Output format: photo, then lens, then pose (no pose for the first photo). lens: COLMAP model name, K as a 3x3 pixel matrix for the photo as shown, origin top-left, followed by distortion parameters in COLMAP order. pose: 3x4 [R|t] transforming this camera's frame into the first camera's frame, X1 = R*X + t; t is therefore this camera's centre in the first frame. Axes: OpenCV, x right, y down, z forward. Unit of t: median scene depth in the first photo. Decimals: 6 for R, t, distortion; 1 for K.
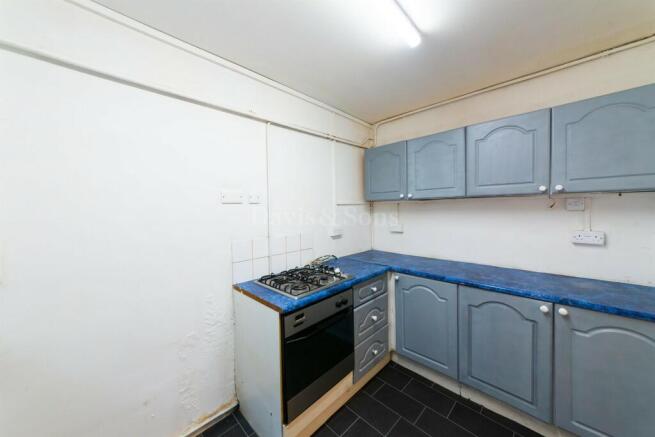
lens RADIAL K [[231.0, 0, 329.2], [0, 231.0, 213.3], [0, 0, 1]] dist [-0.000436, 0.000551]
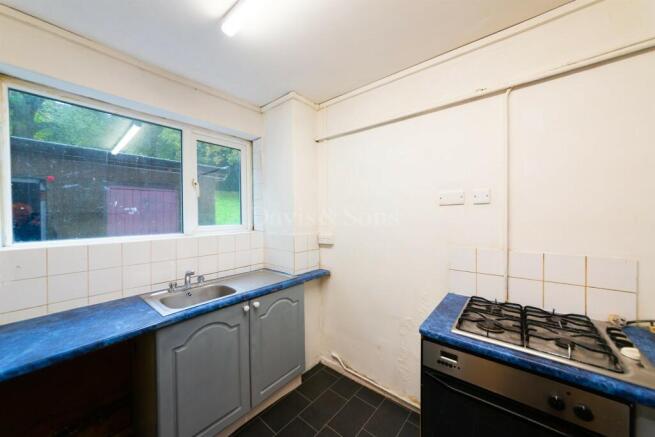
lens RADIAL K [[231.0, 0, 330.3], [0, 231.0, 217.5], [0, 0, 1]] dist [-0.000436, 0.000551]
pose [[0.090236, 0.025392, -0.995597, 0.444372], [-0.017616, 0.999559, 0.023897, -0.006017], [0.995765, 0.015382, 0.090644, 0.429967]]
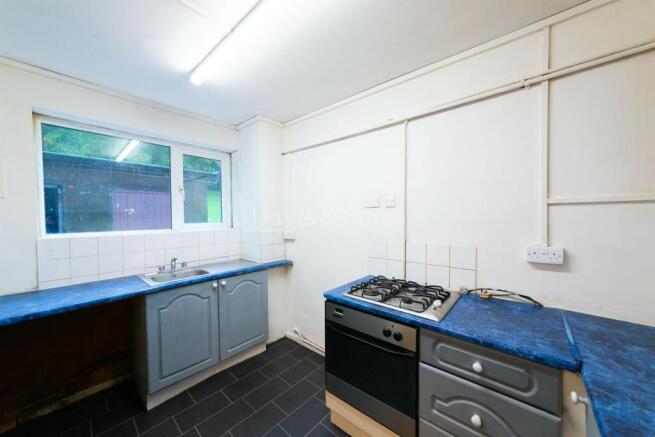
lens RADIAL K [[231.0, 0, 327.9], [0, 231.0, 221.3], [0, 0, 1]] dist [-0.000436, 0.000551]
pose [[0.069065, 0.039893, -0.996814, 0.740791], [-0.020338, 0.999049, 0.038573, -0.013555], [0.997405, 0.017609, 0.069810, 0.679434]]
